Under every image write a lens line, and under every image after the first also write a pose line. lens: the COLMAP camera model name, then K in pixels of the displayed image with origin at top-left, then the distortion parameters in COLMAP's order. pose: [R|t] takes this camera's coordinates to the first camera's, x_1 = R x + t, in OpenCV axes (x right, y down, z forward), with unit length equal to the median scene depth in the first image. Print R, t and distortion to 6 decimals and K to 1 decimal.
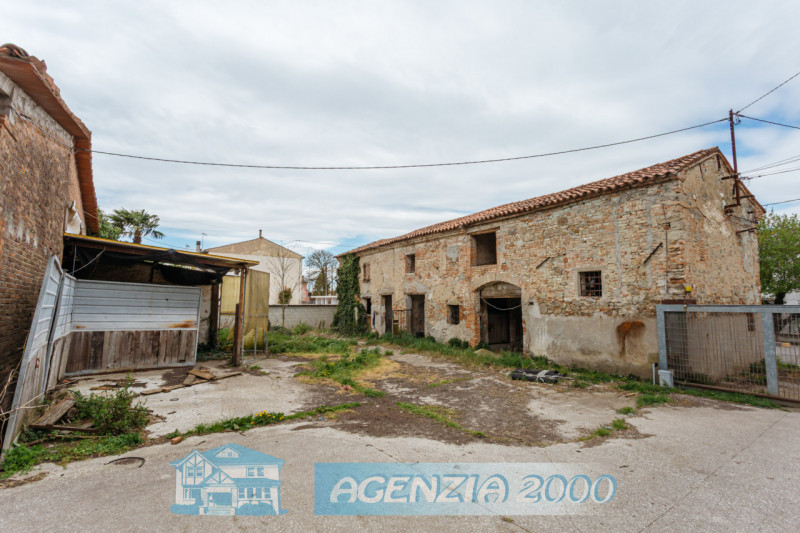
lens RADIAL K [[379.8, 0, 395.3], [0, 379.8, 268.7], [0, 0, 1]] dist [-0.013245, 0.005191]
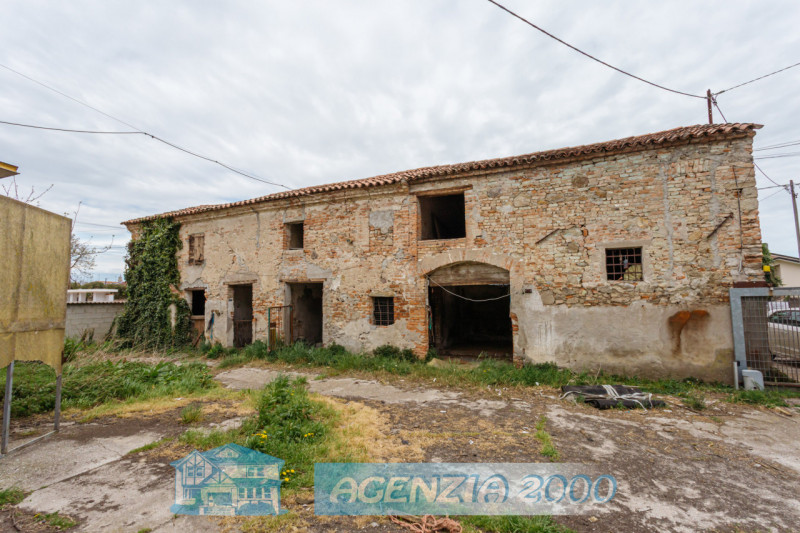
lens RADIAL K [[379.8, 0, 395.3], [0, 379.8, 268.7], [0, 0, 1]] dist [-0.013245, 0.005191]
pose [[0.835608, 0.032870, 0.548342, -0.240037], [-0.035632, 0.999349, -0.005606, 0.057518], [-0.548169, -0.014854, 0.836236, 0.499020]]
